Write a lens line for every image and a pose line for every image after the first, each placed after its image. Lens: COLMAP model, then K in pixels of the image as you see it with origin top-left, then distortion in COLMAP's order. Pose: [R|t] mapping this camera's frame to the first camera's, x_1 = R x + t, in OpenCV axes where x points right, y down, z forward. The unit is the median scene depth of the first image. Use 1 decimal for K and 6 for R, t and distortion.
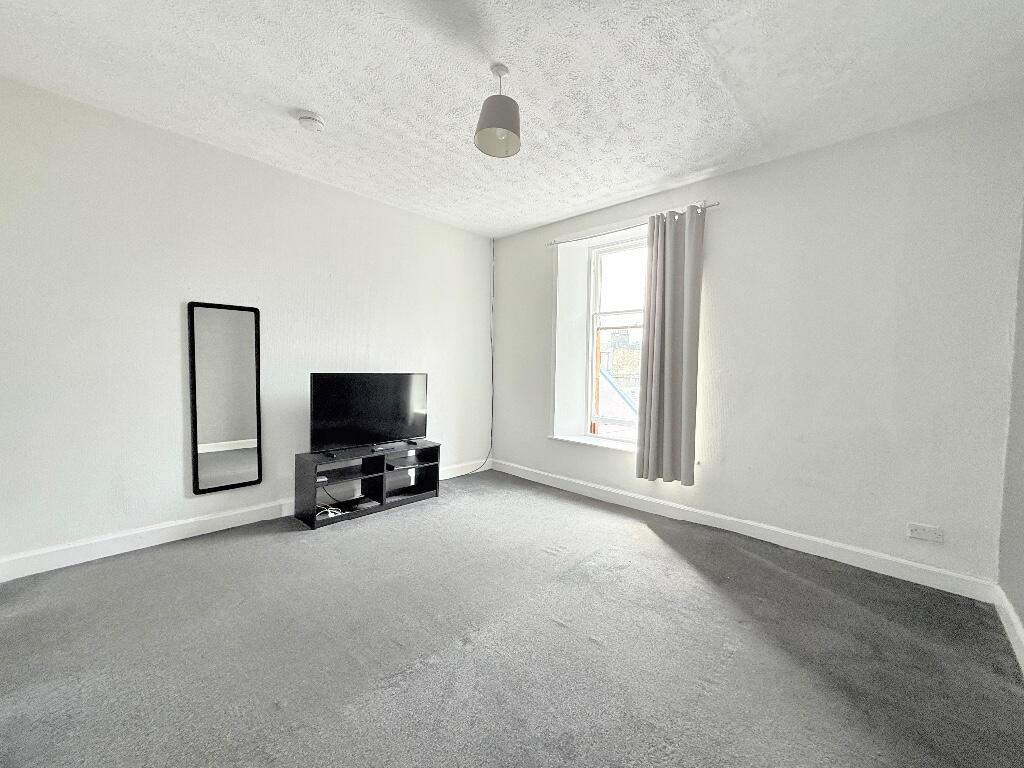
lens RADIAL K [[413.2, 0, 512.0], [0, 413.2, 384.0], [0, 0, 1]] dist [0.000073, 0.000245]
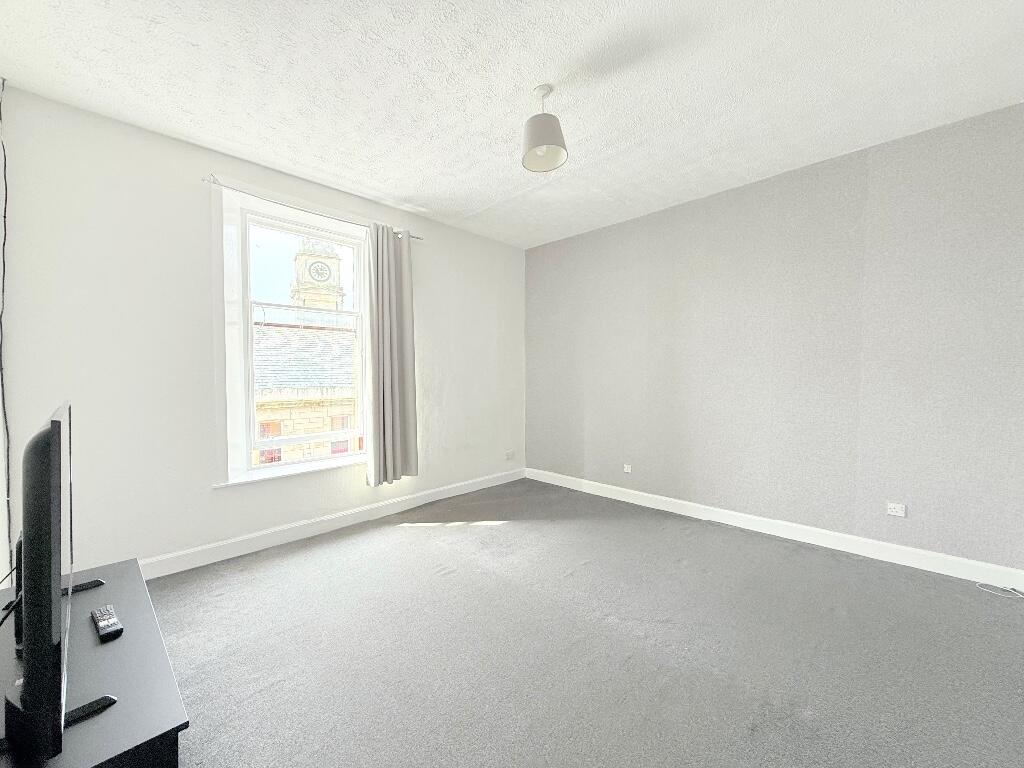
lens RADIAL K [[413.2, 0, 512.0], [0, 413.2, 384.0], [0, 0, 1]] dist [0.000073, 0.000245]
pose [[0.022423, -0.044157, 0.998773, -0.547487], [0.047017, 0.997965, 0.043066, -0.035337], [-0.998642, 0.045994, 0.024453, 0.538774]]
